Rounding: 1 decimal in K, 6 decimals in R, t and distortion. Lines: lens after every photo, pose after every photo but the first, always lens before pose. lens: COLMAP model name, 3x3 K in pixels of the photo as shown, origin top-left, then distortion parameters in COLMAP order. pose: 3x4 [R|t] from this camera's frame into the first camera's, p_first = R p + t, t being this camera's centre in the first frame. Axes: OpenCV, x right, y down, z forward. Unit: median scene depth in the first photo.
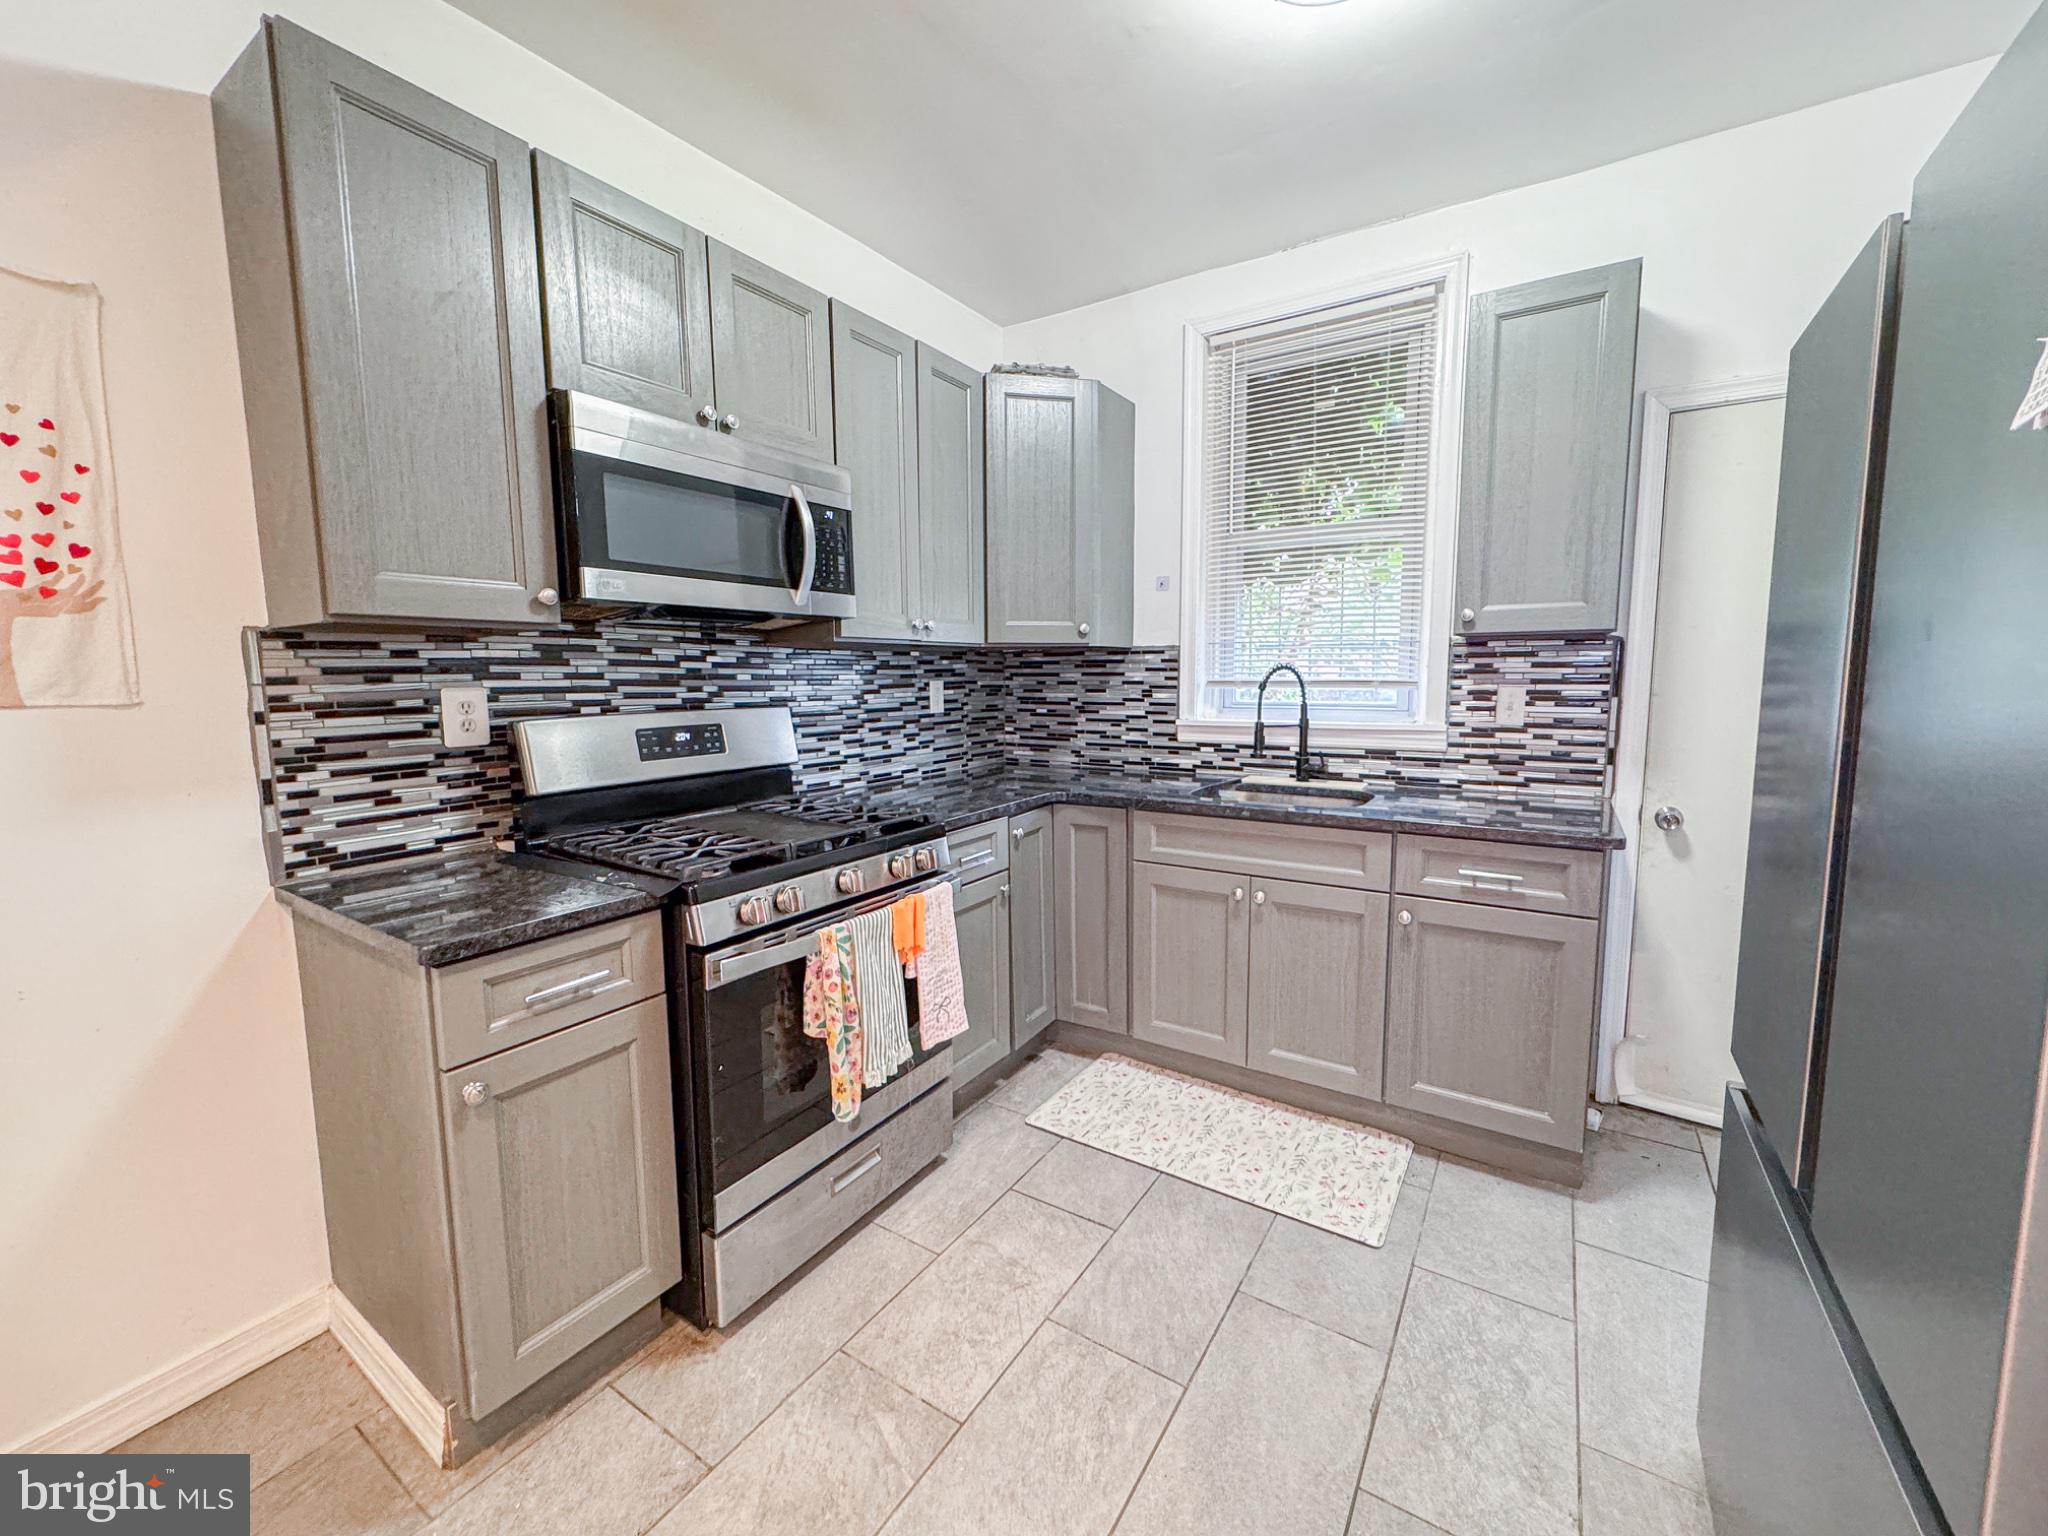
lens RADIAL K [[819.1, 0, 1024.0], [0, 819.1, 768.0], [0, 0, 1]] dist [-0.000878, 0.000221]
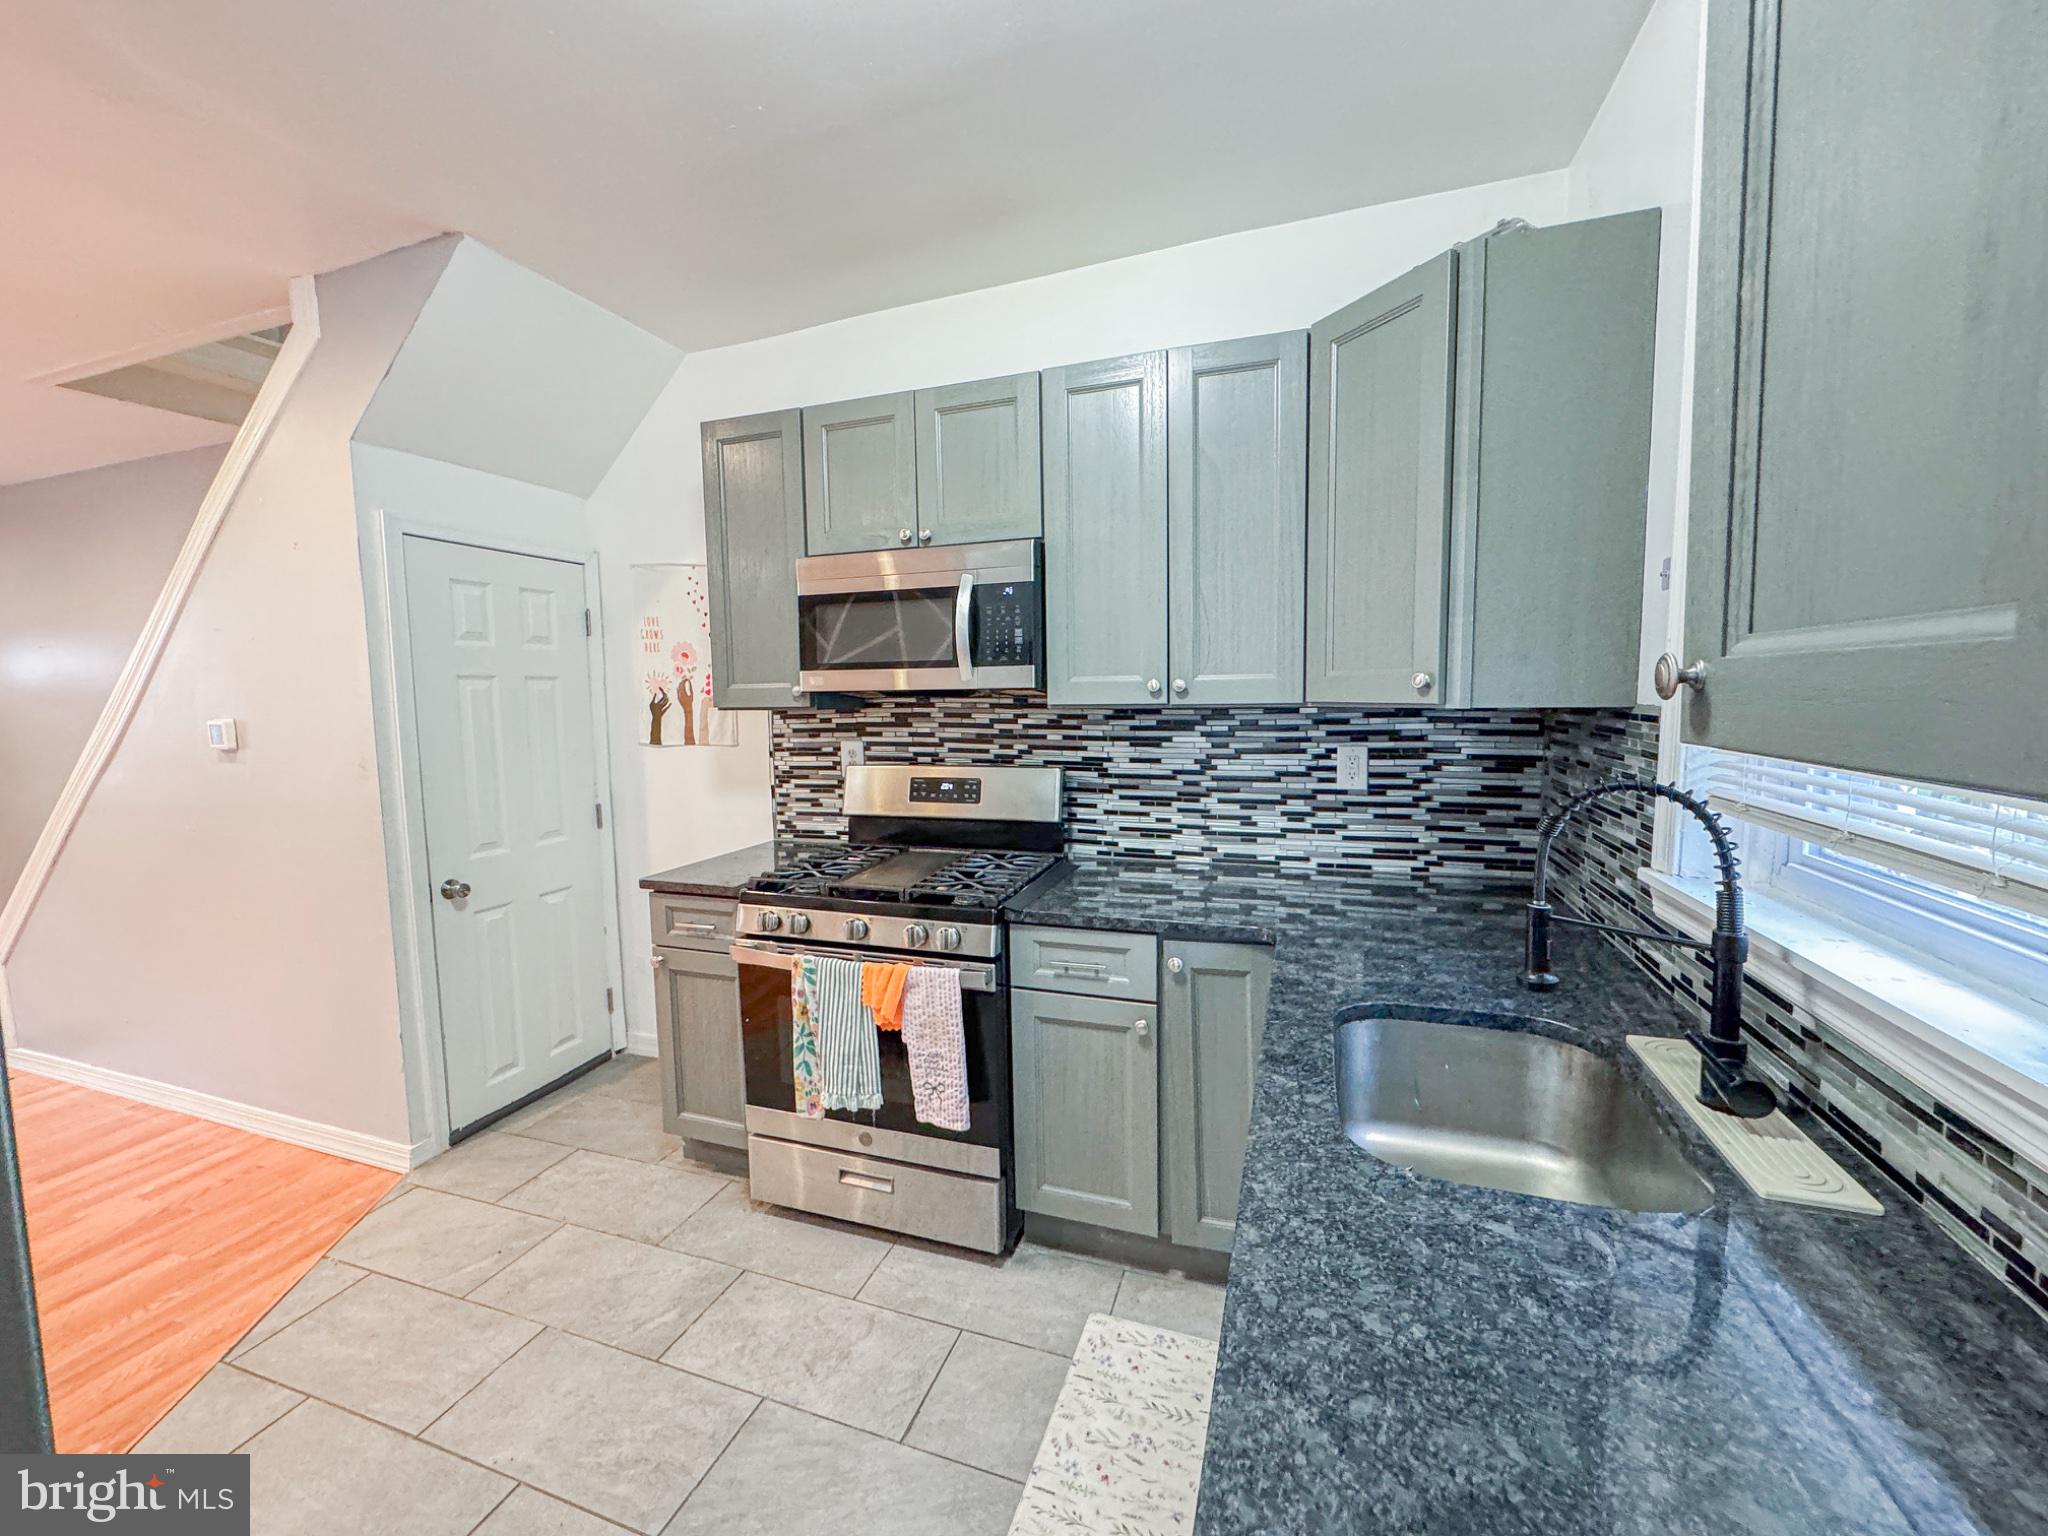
lens RADIAL K [[819.1, 0, 1024.0], [0, 819.1, 768.0], [0, 0, 1]] dist [-0.000878, 0.000221]
pose [[0.230803, 0.097943, -0.968059, 0.764934], [-0.097233, 0.992262, 0.077209, -0.163148], [0.968130, 0.076308, 0.238540, 0.763350]]
